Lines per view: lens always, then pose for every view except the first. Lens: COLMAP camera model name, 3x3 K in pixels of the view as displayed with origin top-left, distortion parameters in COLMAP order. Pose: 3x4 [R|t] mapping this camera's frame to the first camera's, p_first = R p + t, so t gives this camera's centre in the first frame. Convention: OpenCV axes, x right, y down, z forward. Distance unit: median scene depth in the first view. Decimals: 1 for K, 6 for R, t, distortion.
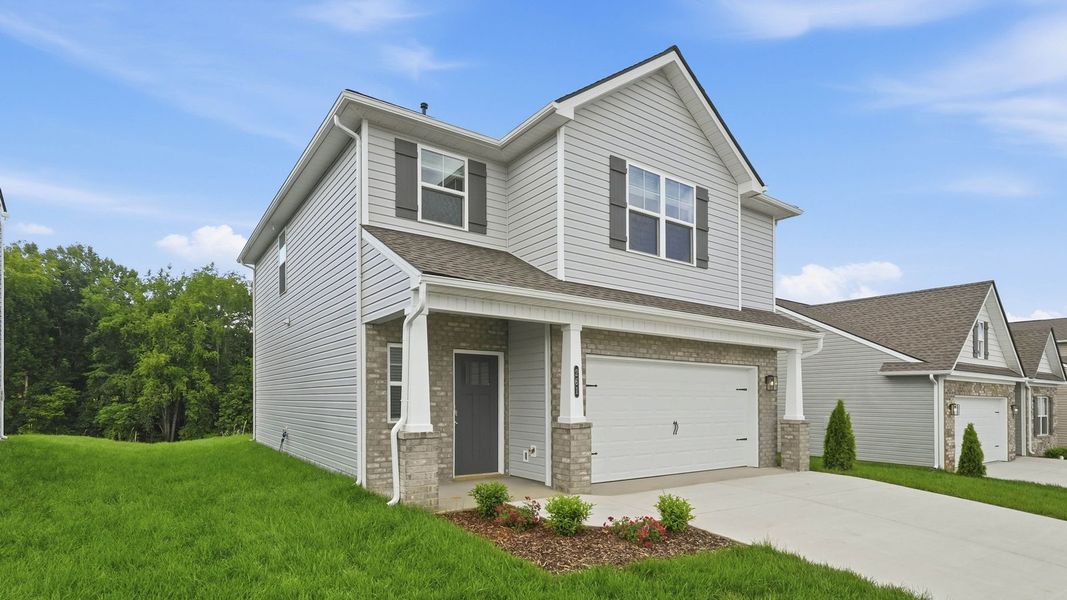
lens RADIAL K [[540.9, 0, 533.2], [0, 540.9, 336.3], [0, 0, 1]] dist [0.001812, 0.000172]
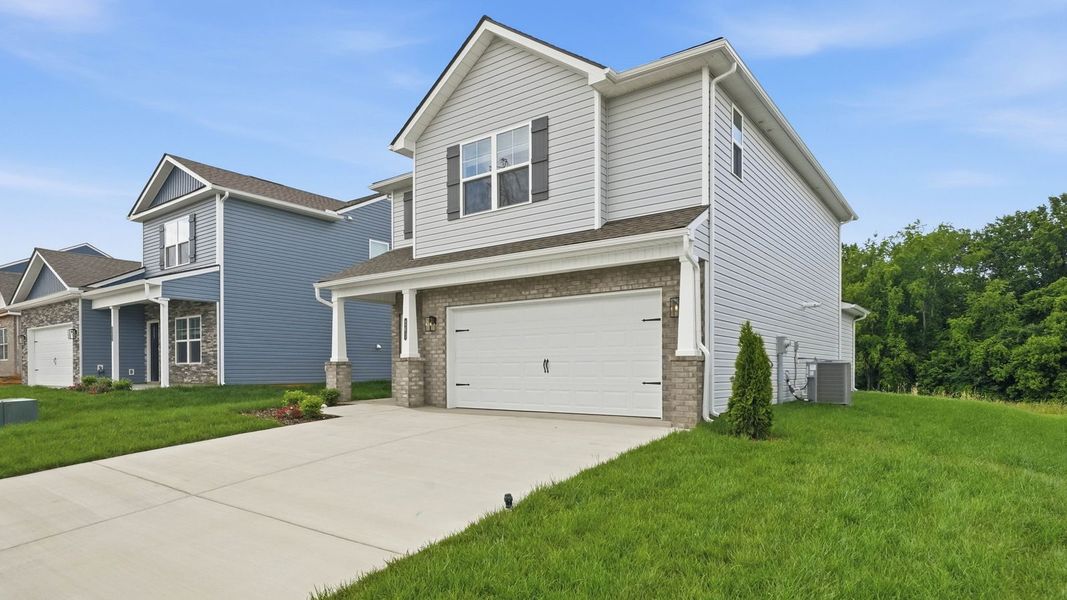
lens RADIAL K [[580.1, 0, 533.9], [0, 580.1, 299.1], [0, 0, 1]] dist [0.002757, 0.000410]
pose [[0.308281, -0.121787, -0.943467, 1.272781], [0.113327, 0.989410, -0.090688, 0.141580], [0.944521, -0.078963, 0.318818, 0.645855]]
